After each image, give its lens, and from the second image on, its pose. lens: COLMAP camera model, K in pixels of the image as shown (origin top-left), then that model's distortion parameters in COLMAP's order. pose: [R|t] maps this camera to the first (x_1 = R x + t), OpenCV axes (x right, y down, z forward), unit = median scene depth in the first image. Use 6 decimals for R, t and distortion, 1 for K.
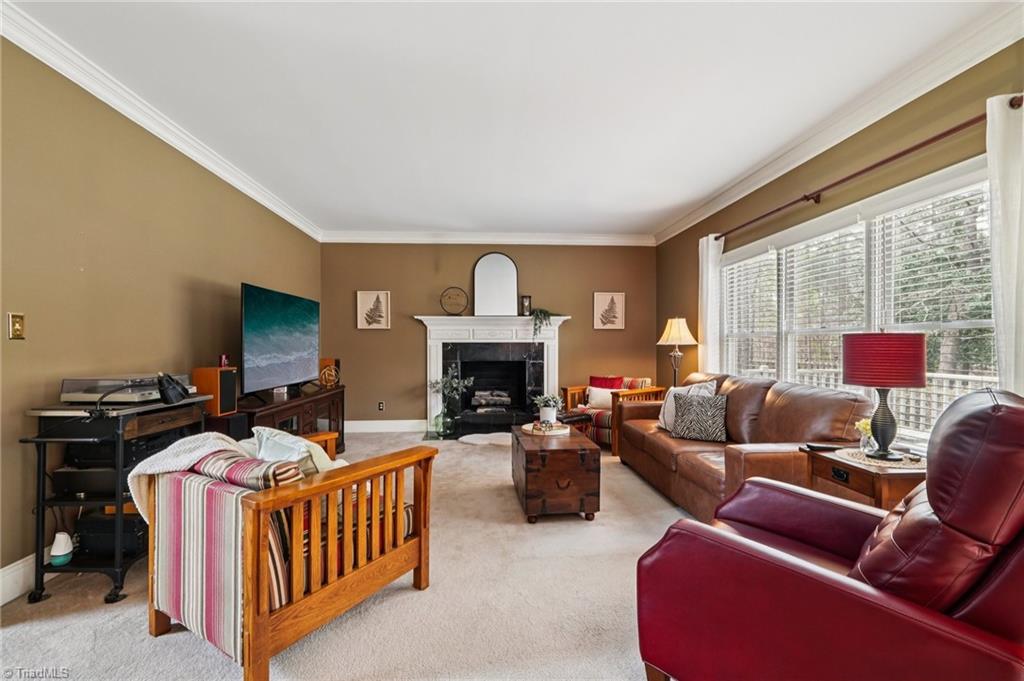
lens RADIAL K [[439.3, 0, 517.5], [0, 439.3, 348.7], [0, 0, 1]] dist [-0.004164, 0.001423]
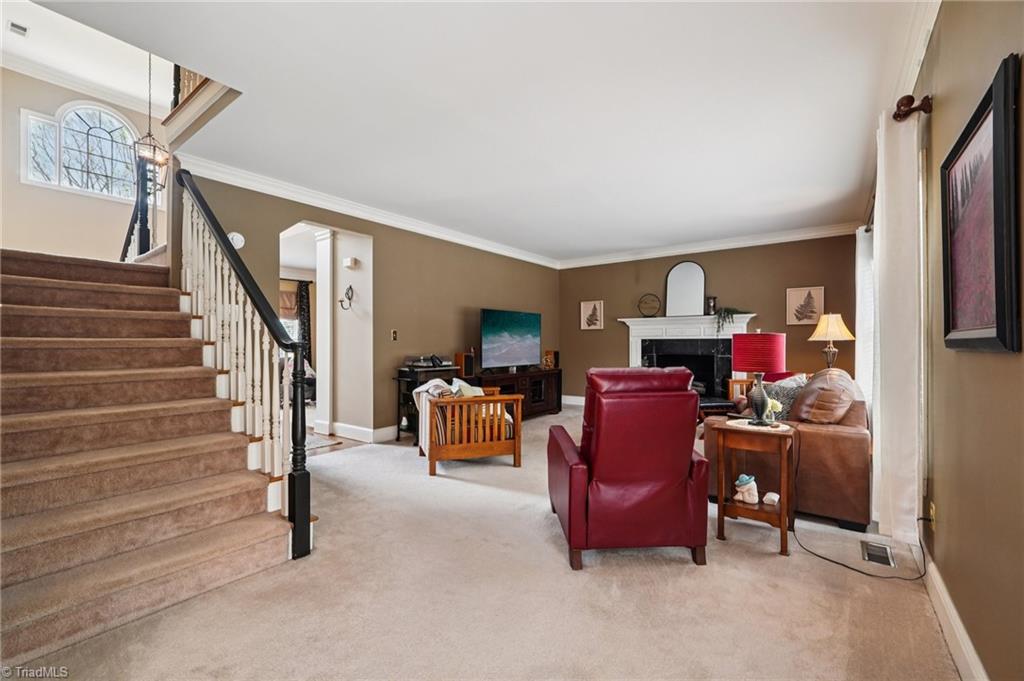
lens RADIAL K [[439.3, 0, 517.9], [0, 439.3, 339.1], [0, 0, 1]] dist [-0.004164, 0.001423]
pose [[0.762568, -0.005919, -0.646881, 0.367770], [-0.001359, 0.999941, -0.010751, -0.000516], [0.646906, 0.009078, 0.762515, -0.170642]]
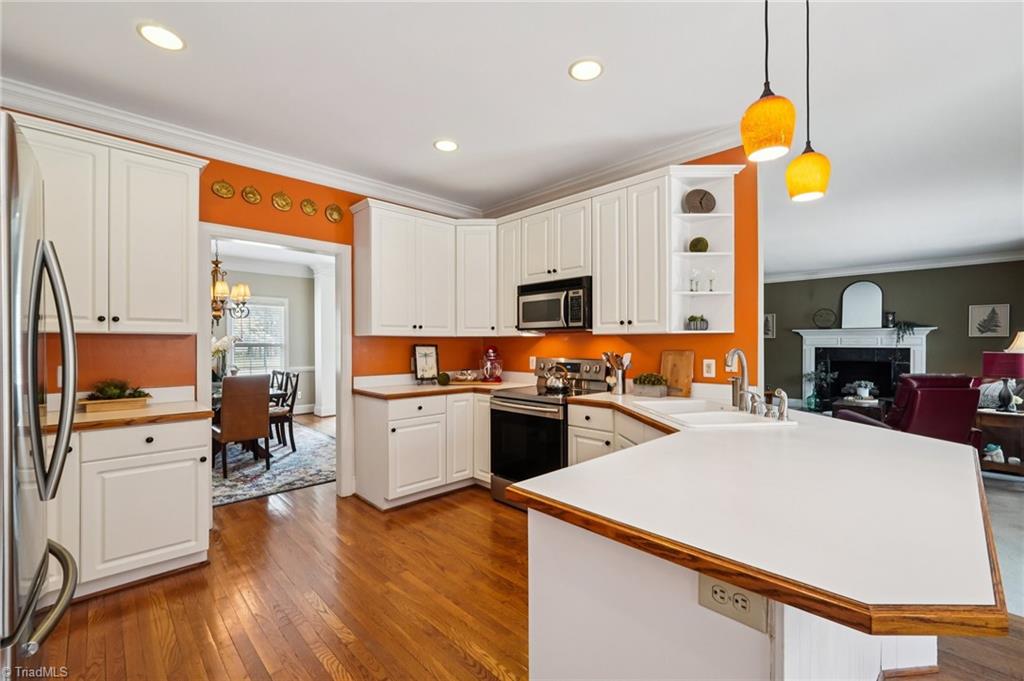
lens RADIAL K [[439.3, 0, 508.6], [0, 439.3, 345.9], [0, 0, 1]] dist [-0.004164, 0.001423]
pose [[0.645342, 0.007099, -0.763861, 0.284979], [-0.004211, 0.999975, 0.005736, -0.022755], [0.763882, -0.000485, 0.645356, -0.715104]]
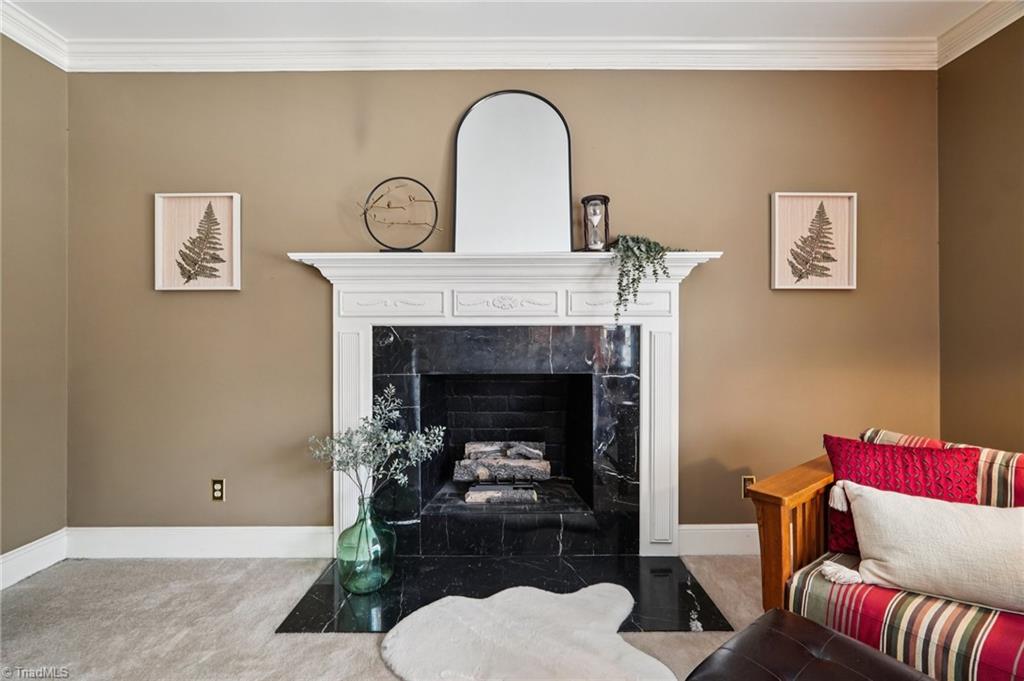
lens RADIAL K [[439.3, 0, 513.5], [0, 439.3, 335.5], [0, 0, 1]] dist [-0.004164, 0.001423]
pose [[0.997261, -0.000173, -0.073963, -0.021092], [-0.000225, 0.999986, -0.005372, -0.003506], [0.073963, 0.005374, 0.997247, 0.632718]]
